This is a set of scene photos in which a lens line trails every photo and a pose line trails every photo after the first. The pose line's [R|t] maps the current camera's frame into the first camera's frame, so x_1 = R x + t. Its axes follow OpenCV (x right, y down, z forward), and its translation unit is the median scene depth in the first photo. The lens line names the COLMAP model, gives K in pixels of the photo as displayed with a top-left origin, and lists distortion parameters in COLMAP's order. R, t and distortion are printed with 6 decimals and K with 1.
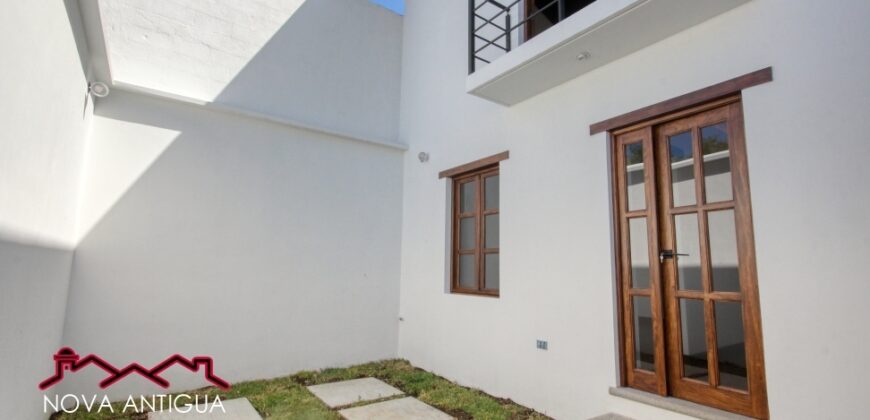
lens RADIAL K [[403.9, 0, 435.7], [0, 403.9, 212.8], [0, 0, 1]] dist [-0.011077, 0.001342]
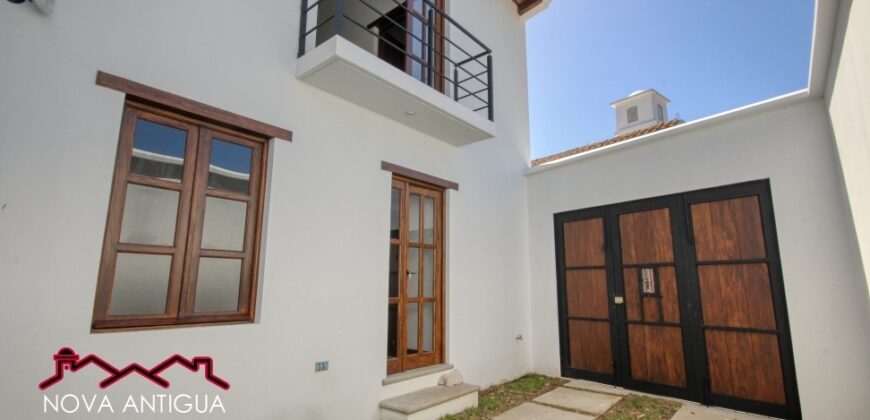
lens RADIAL K [[403.9, 0, 434.6], [0, 403.9, 210.7], [0, 0, 1]] dist [-0.011077, 0.001342]
pose [[-0.239765, 0.162053, 0.957210, -0.788361], [-0.145655, 0.968806, -0.200500, 0.144817], [-0.959842, -0.187495, -0.208682, 1.102208]]
